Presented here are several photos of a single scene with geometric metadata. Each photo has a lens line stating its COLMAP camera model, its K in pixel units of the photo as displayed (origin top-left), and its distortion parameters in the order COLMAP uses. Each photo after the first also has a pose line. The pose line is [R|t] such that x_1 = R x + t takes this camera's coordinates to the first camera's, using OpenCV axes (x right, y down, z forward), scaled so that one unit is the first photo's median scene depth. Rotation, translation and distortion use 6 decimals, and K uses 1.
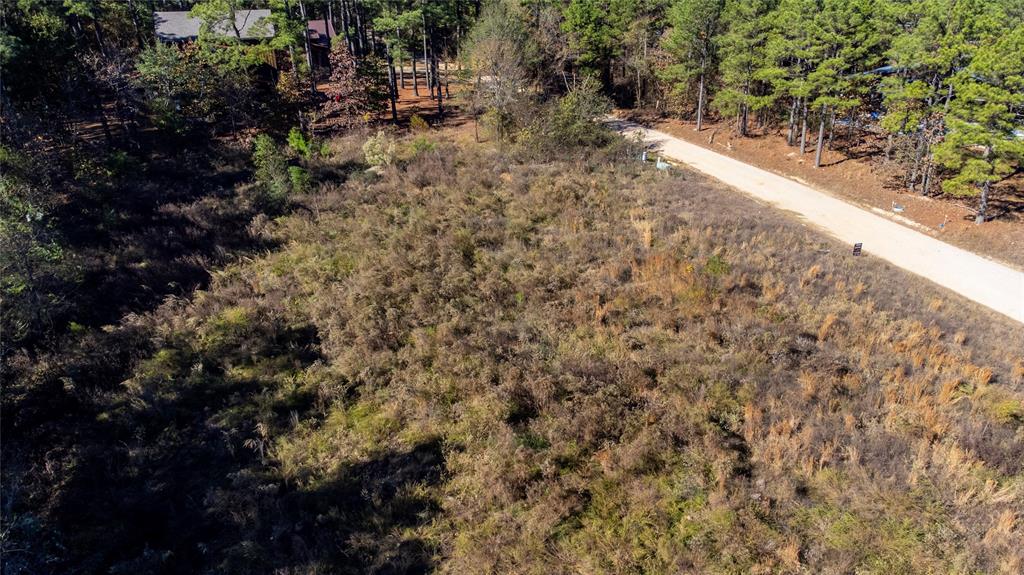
lens RADIAL K [[743.3, 0, 511.8], [0, 743.3, 292.3], [0, 0, 1]] dist [0.006834, 0.033094]
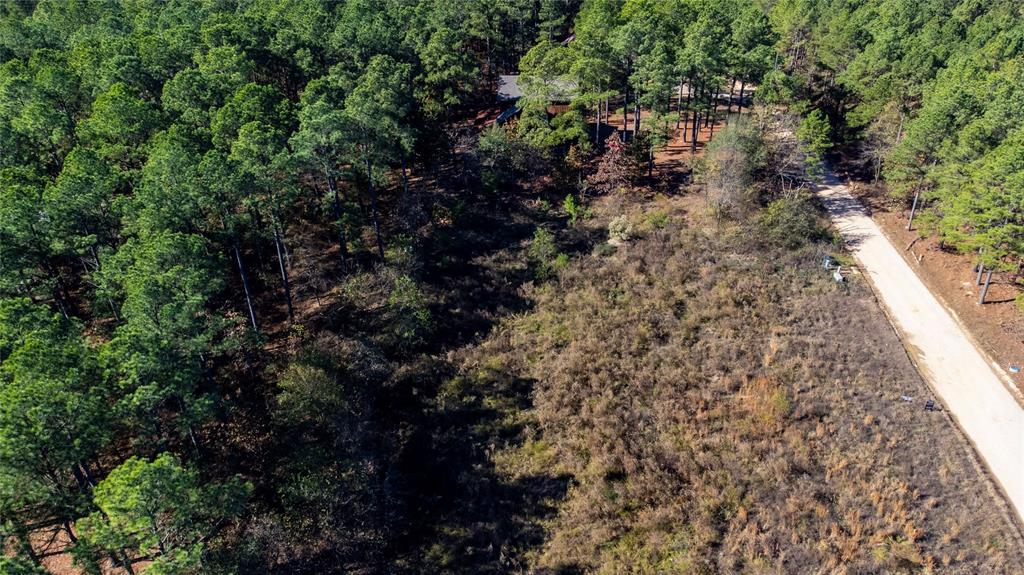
lens RADIAL K [[743.3, 0, 516.6], [0, 743.3, 286.8], [0, 0, 1]] dist [0.006834, 0.033094]
pose [[0.908849, 0.212206, -0.359113, 0.312595], [-0.169079, 0.974441, 0.147907, -0.467349], [0.381322, -0.073706, 0.921499, -0.694230]]
